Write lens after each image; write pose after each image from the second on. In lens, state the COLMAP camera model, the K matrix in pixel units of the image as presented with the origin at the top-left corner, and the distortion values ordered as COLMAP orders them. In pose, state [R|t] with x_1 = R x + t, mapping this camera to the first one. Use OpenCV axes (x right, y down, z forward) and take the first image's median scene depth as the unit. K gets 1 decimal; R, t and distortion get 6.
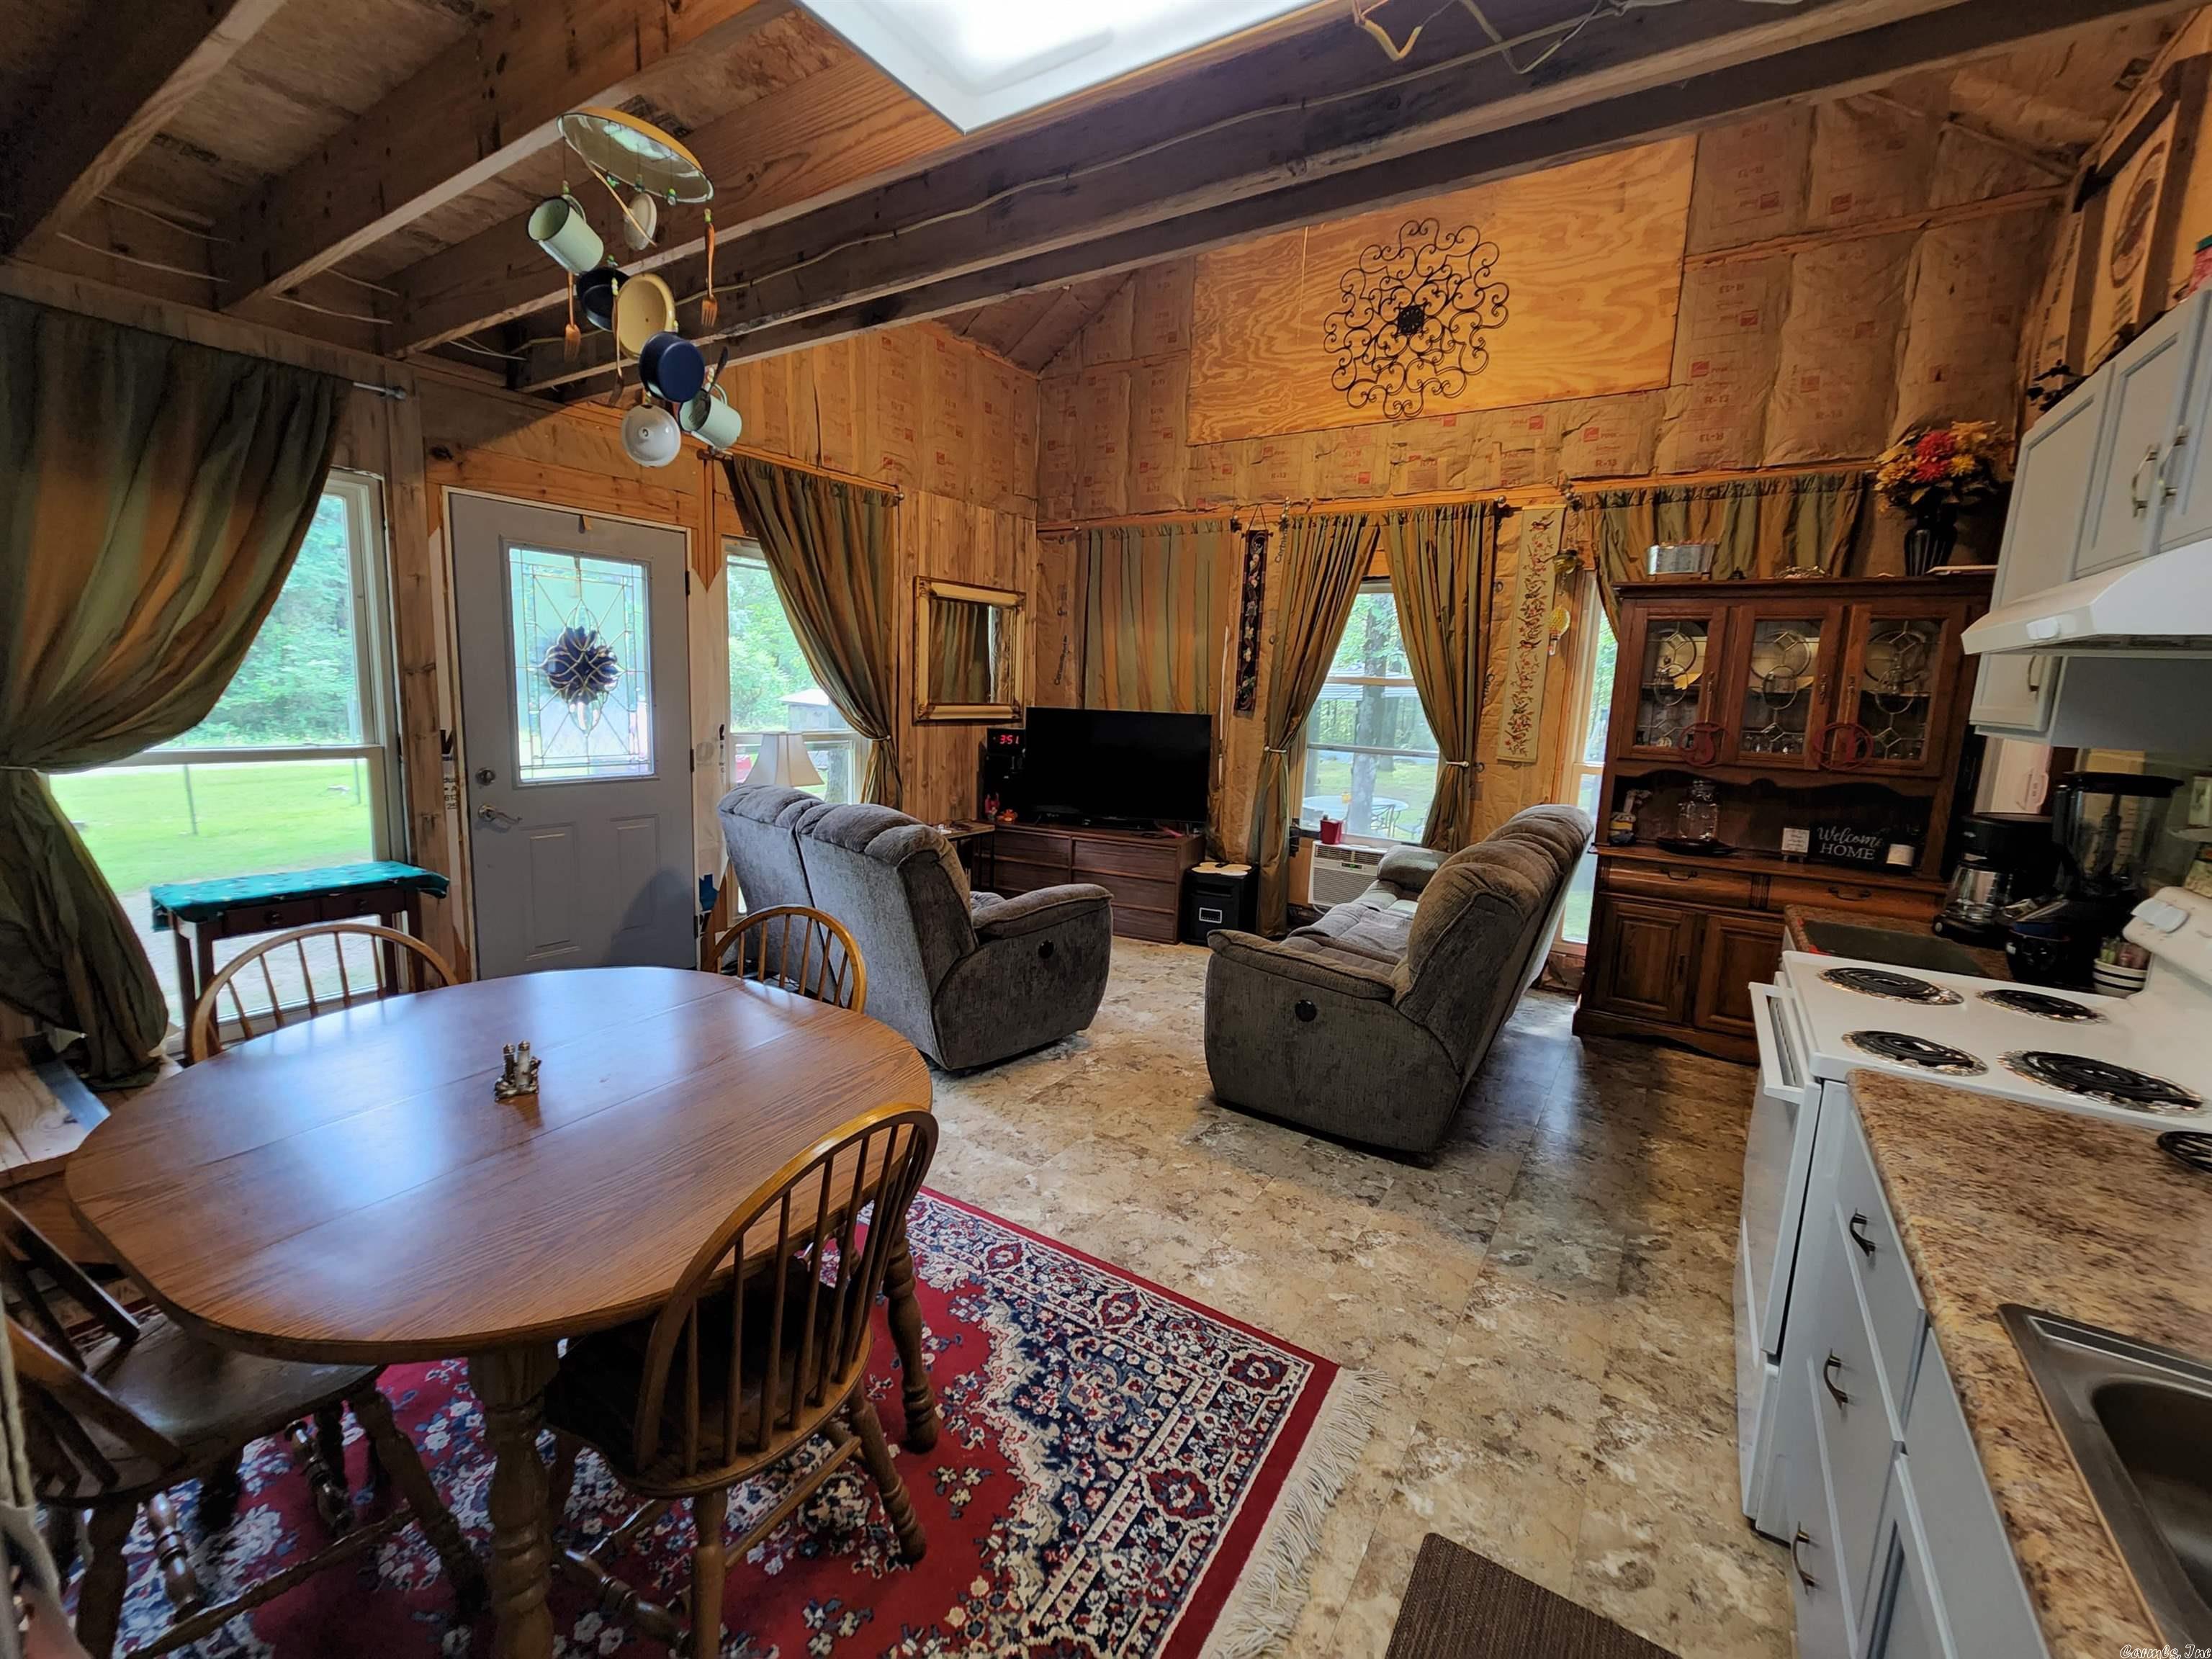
lens RADIAL K [[913.8, 0, 1107.9], [0, 913.8, 823.6], [0, 0, 1]] dist [-0.001770, 0.000727]
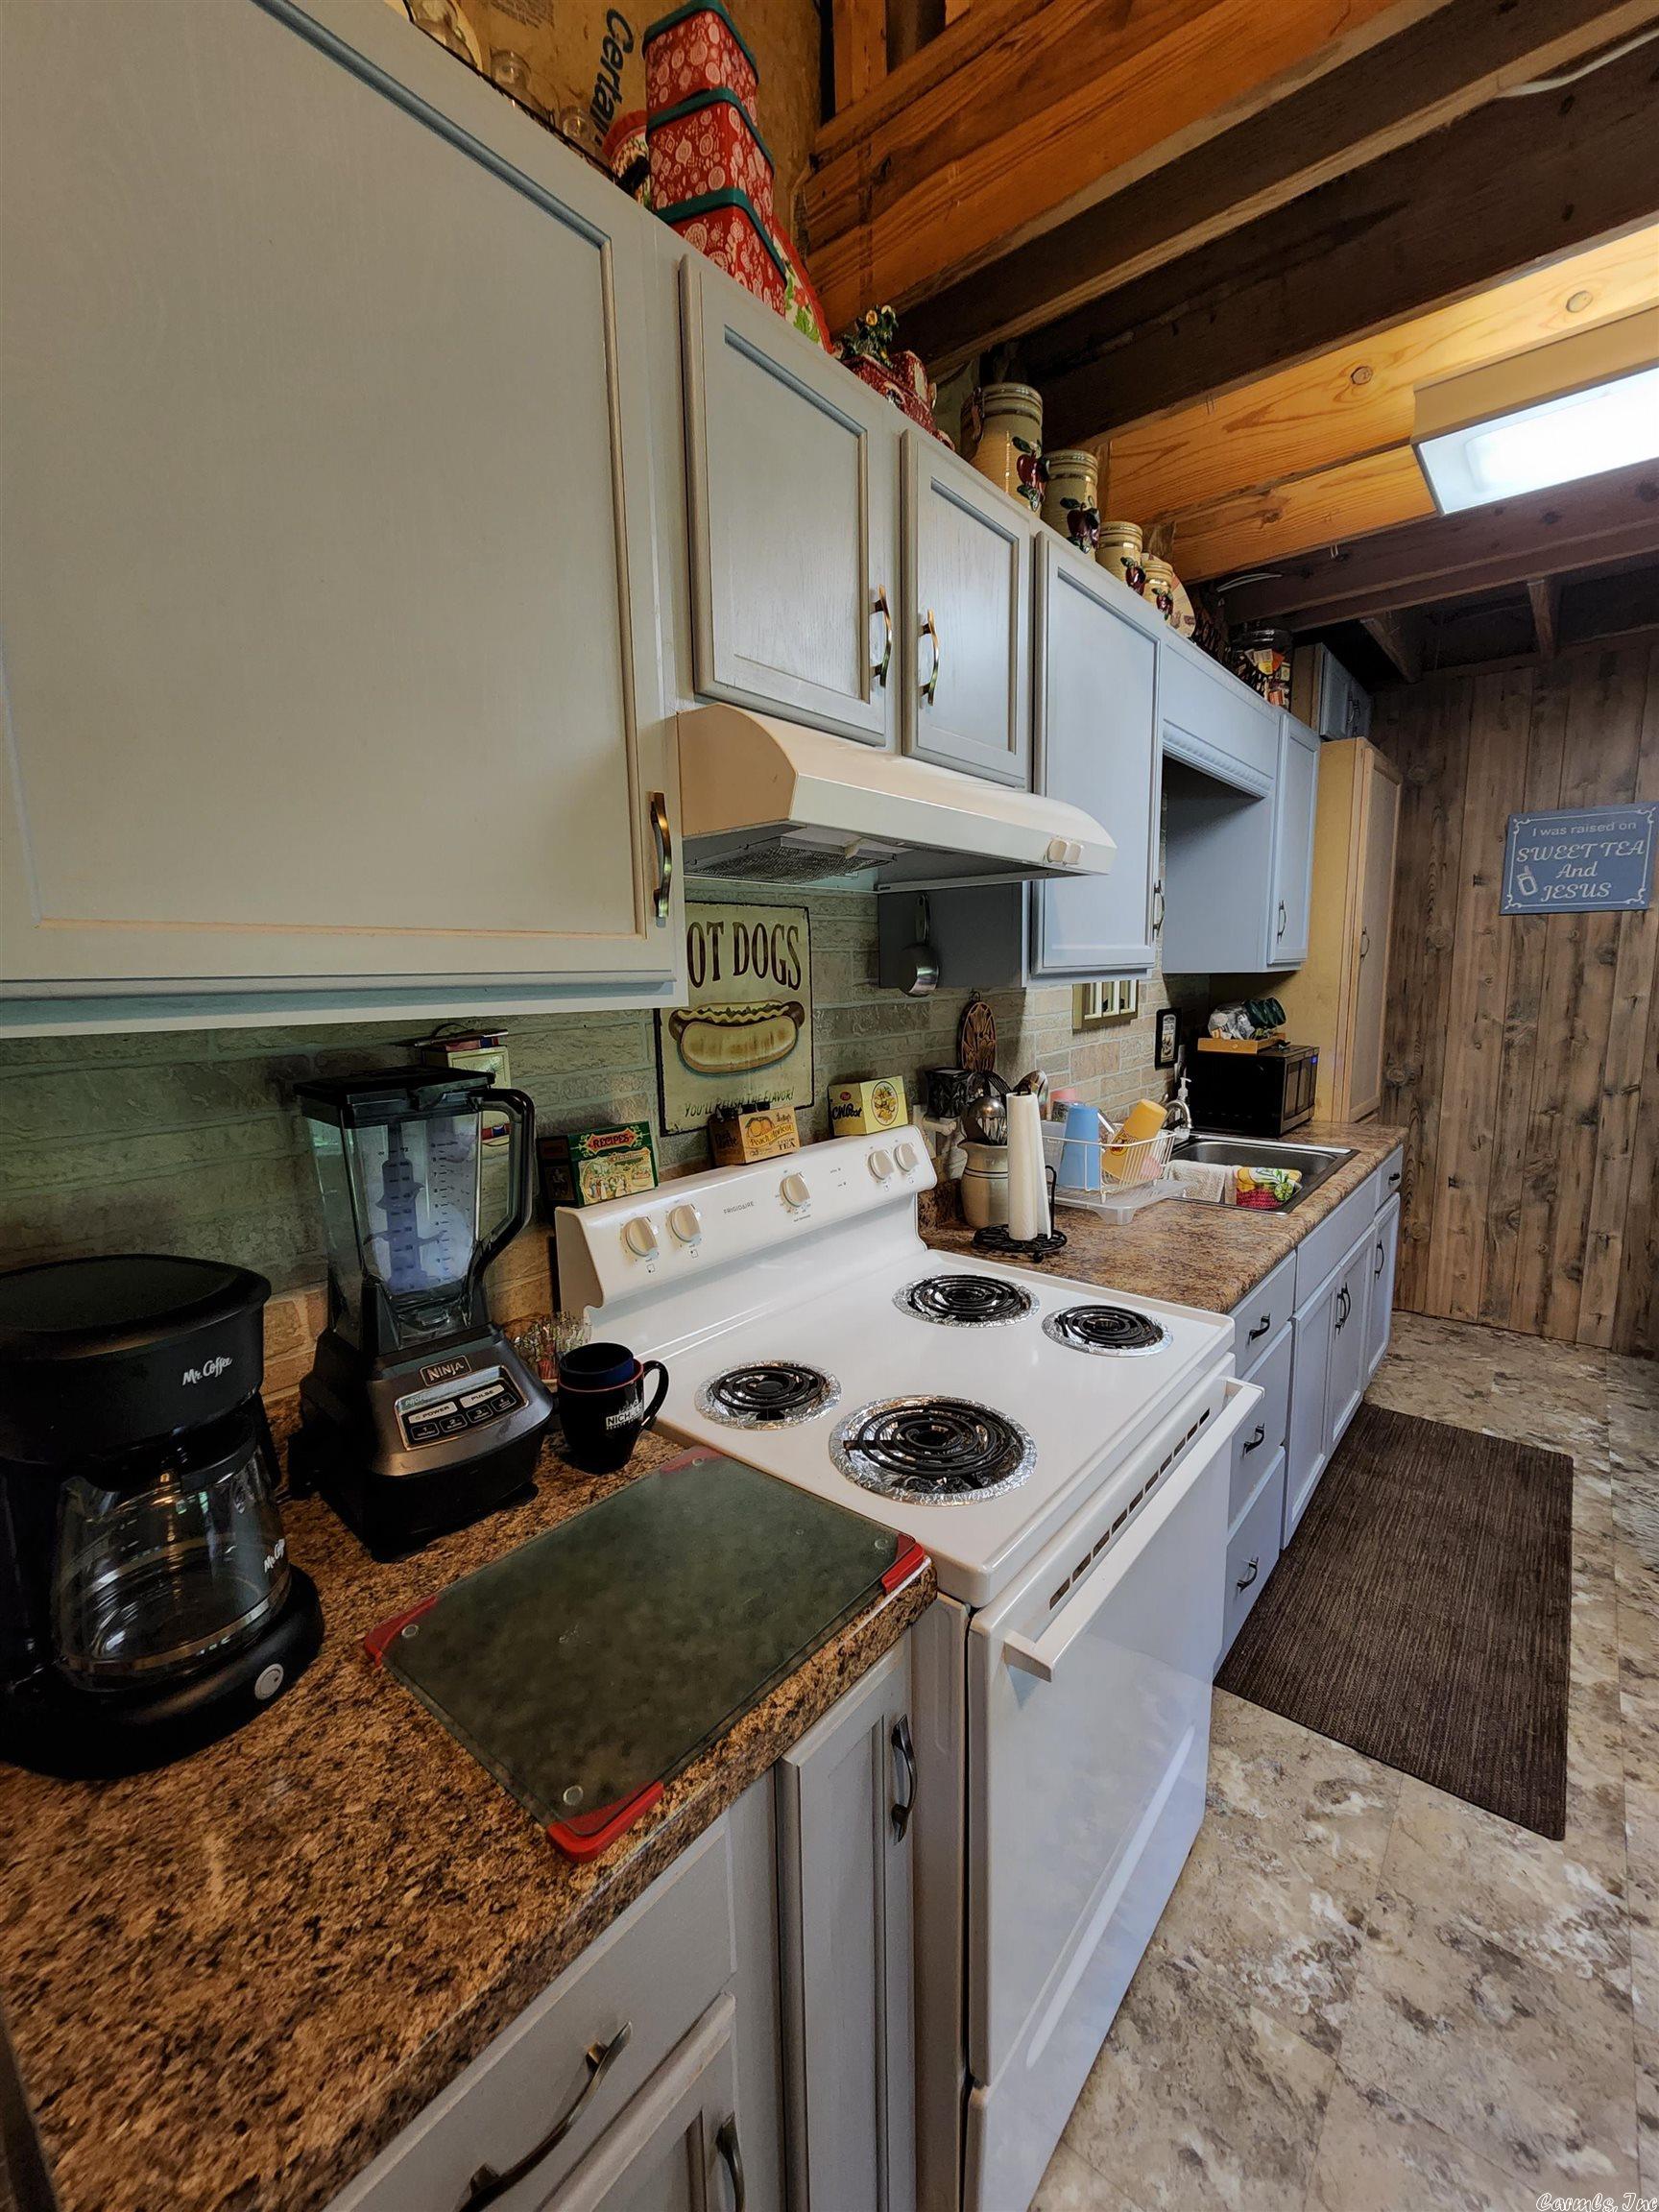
lens RADIAL K [[913.8, 0, 836.8], [0, 913.8, 1106.3], [0, 0, 1]] dist [-0.001770, 0.000727]
pose [[-0.994043, -0.034876, 0.103257, 0.362171], [-0.001644, 0.952107, 0.305761, -0.078376], [-0.108976, 0.303770, -0.946493, 0.618073]]
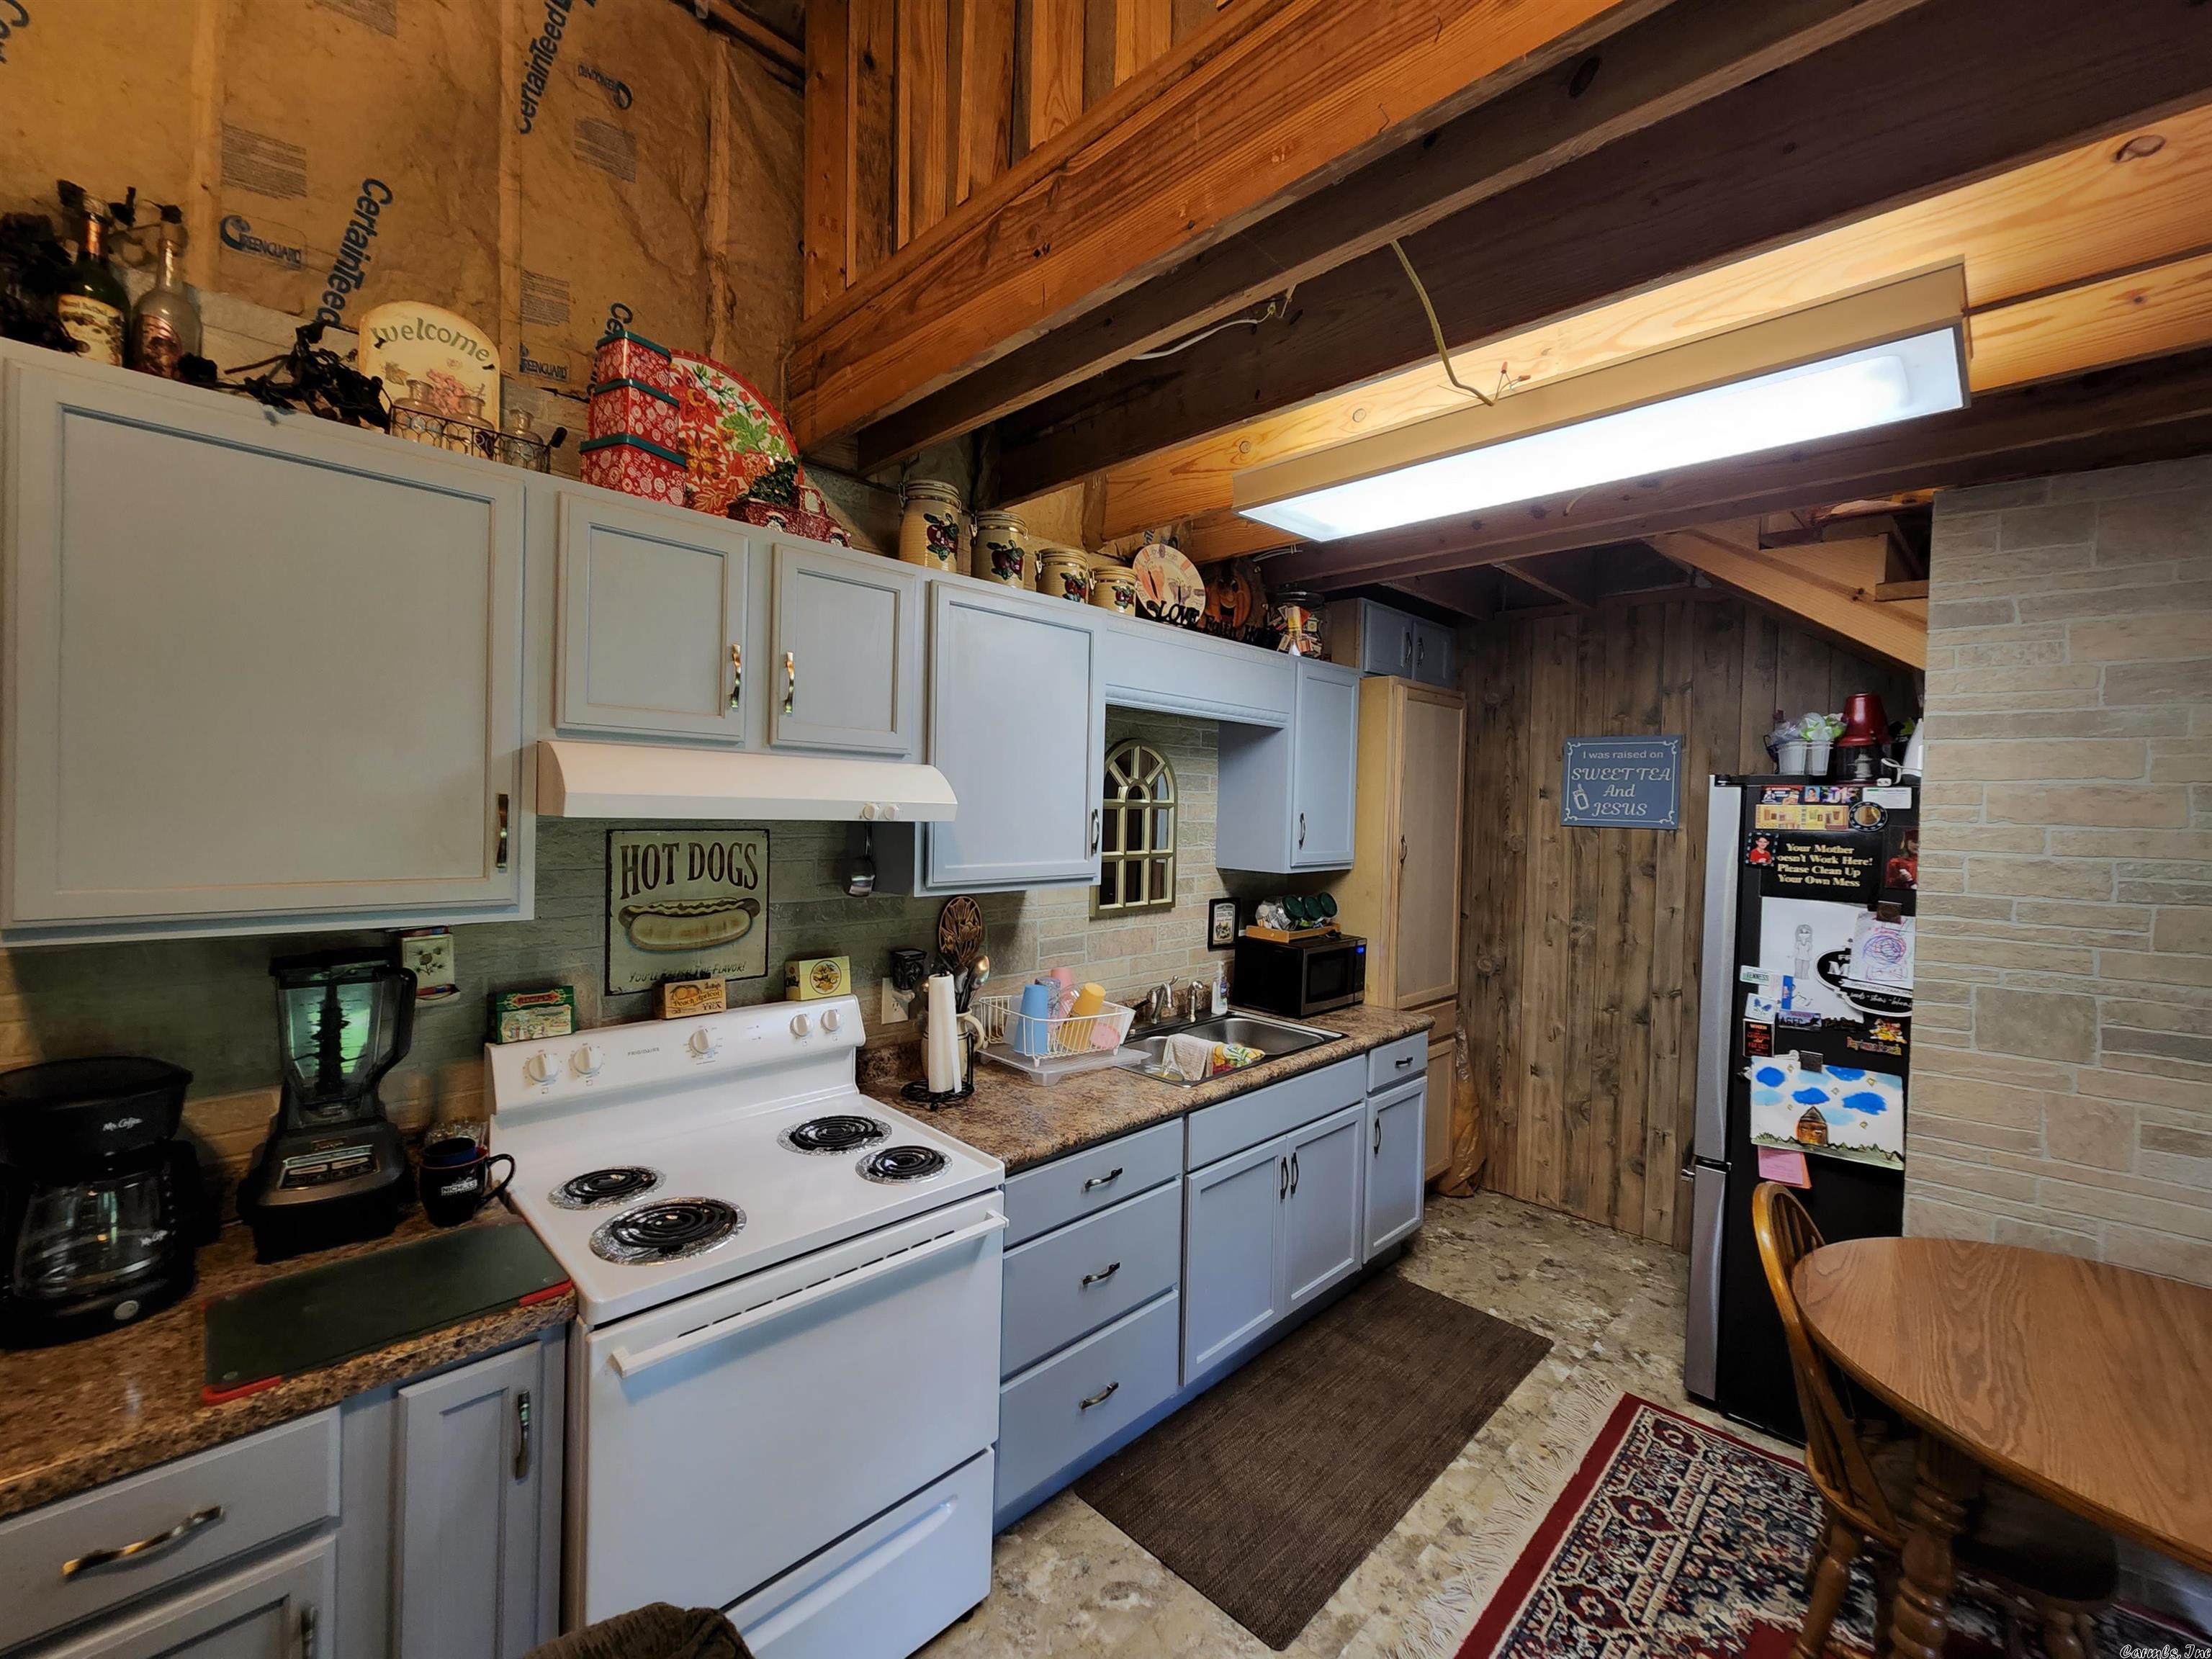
lens RADIAL K [[913.8, 0, 1104.1], [0, 913.8, 822.8], [0, 0, 1]] dist [-0.001770, 0.000727]
pose [[-0.977166, -0.065492, 0.202131, 0.142996], [-0.029054, 0.983561, 0.178225, -0.137934], [-0.210480, 0.168283, -0.963005, 0.687815]]
